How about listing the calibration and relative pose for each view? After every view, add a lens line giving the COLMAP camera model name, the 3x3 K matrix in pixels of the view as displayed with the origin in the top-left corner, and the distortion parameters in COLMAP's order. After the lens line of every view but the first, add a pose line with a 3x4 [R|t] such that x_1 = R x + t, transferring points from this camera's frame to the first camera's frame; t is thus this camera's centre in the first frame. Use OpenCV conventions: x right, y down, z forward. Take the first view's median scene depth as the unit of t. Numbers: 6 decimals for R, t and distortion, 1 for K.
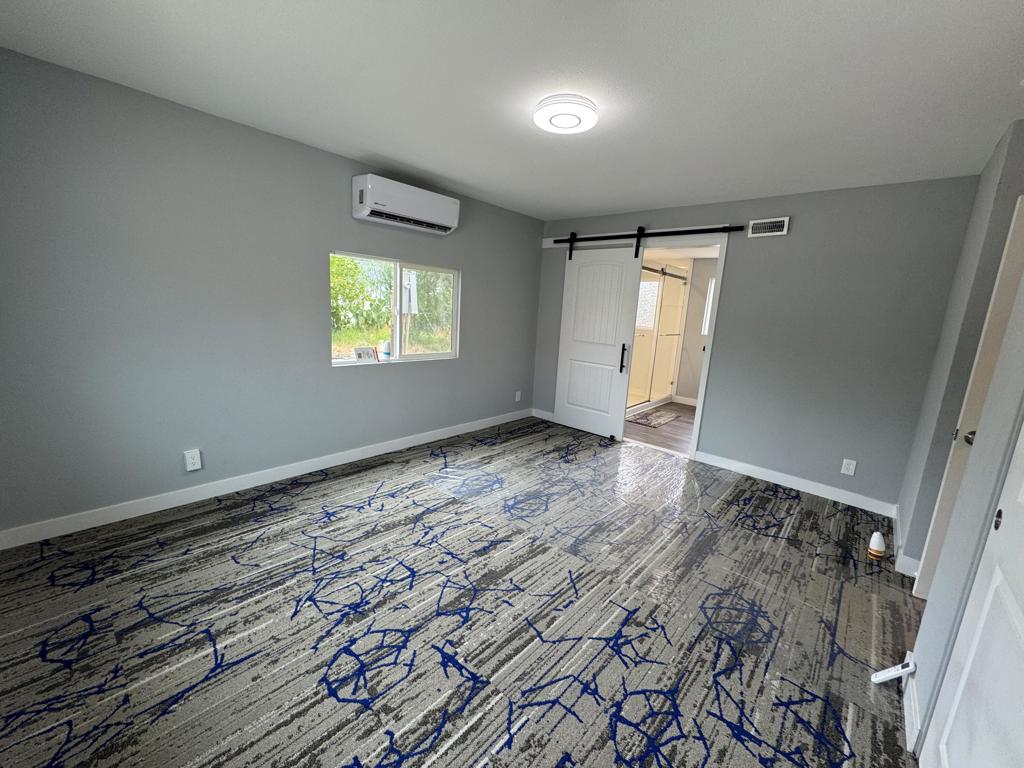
lens RADIAL K [[409.1, 0, 512.0], [0, 409.1, 384.0], [0, 0, 1]] dist [-0.001154, -0.000254]
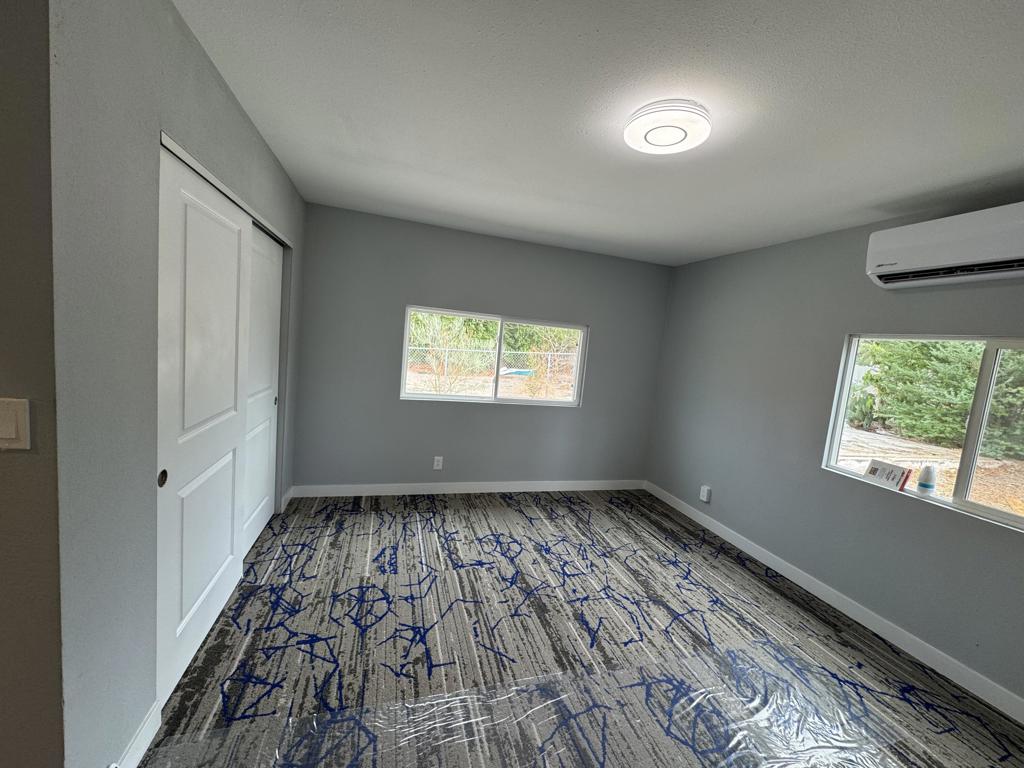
lens RADIAL K [[409.1, 0, 512.0], [0, 409.1, 384.0], [0, 0, 1]] dist [-0.001154, -0.000254]
pose [[-0.514526, -0.021263, -0.857211, 1.057486], [-0.283167, 0.947822, 0.146455, -0.258185], [0.809370, 0.318089, -0.493700, 1.465408]]
